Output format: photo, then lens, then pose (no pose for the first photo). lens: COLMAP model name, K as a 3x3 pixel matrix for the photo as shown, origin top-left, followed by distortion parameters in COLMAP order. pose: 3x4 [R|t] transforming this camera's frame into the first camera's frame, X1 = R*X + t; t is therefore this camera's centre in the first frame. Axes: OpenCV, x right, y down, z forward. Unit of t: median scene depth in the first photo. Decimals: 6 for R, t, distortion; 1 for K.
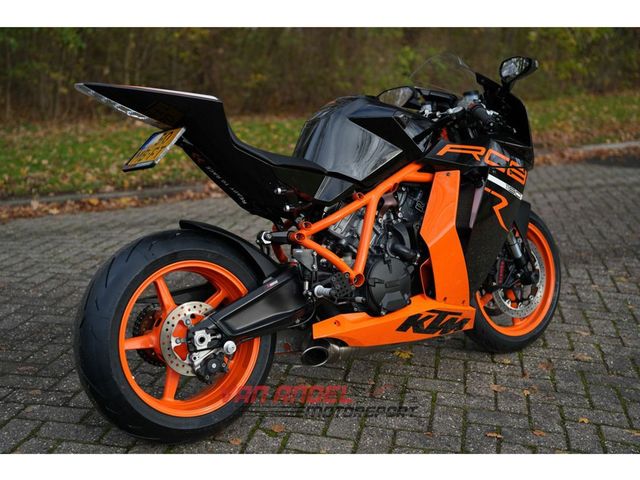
lens RADIAL K [[889.7, 0, 322.1], [0, 889.7, 243.2], [0, 0, 1]] dist [-0.102811, 1.100625]
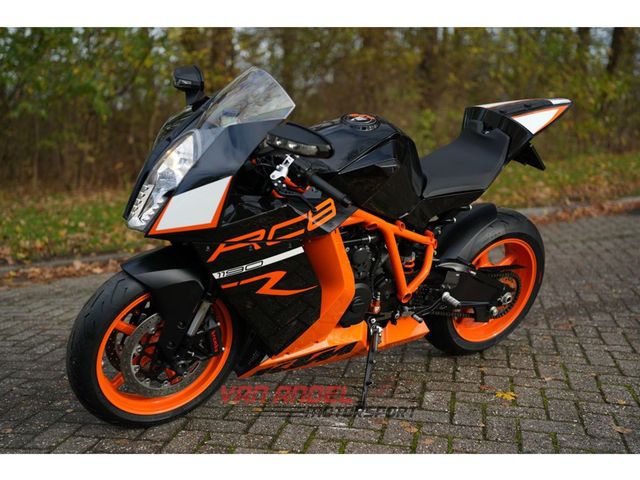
lens RADIAL K [[889.7, 0, 322.1], [0, 889.7, 243.2], [0, 0, 1]] dist [-0.102811, 1.100625]
pose [[0.999653, -0.025539, -0.006459, -0.102020], [0.024918, 0.996260, -0.082734, 0.043233], [0.008548, 0.082544, 0.996551, 0.069904]]
